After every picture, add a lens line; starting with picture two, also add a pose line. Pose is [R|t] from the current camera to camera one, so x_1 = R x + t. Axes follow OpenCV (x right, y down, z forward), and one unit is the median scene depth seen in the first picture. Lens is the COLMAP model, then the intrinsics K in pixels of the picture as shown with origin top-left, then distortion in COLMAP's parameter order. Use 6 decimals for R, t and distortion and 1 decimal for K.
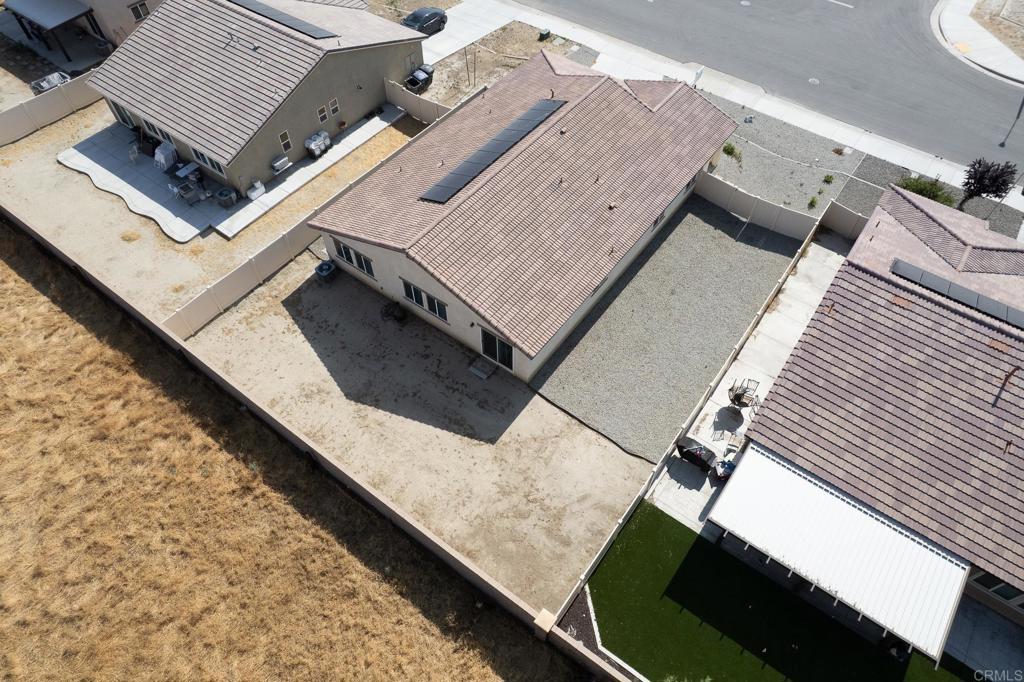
lens RADIAL K [[654.4, 0, 512.0], [0, 654.4, 341.0], [0, 0, 1]] dist [-0.072715, 0.063155]
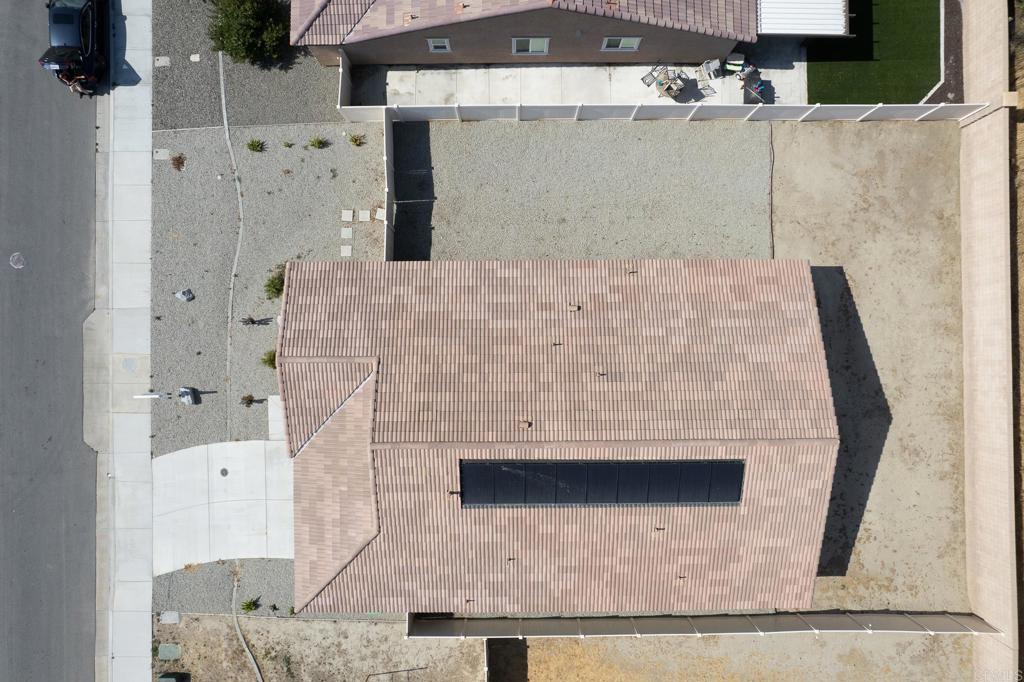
lens RADIAL K [[654.4, 0, 512.0], [0, 654.4, 341.0], [0, 0, 1]] dist [-0.072715, 0.063155]
pose [[-0.601581, -0.798752, 0.009772, 0.160669], [0.639822, -0.474486, 0.604559, -0.745914], [-0.478256, 0.369943, 0.796500, 0.434130]]
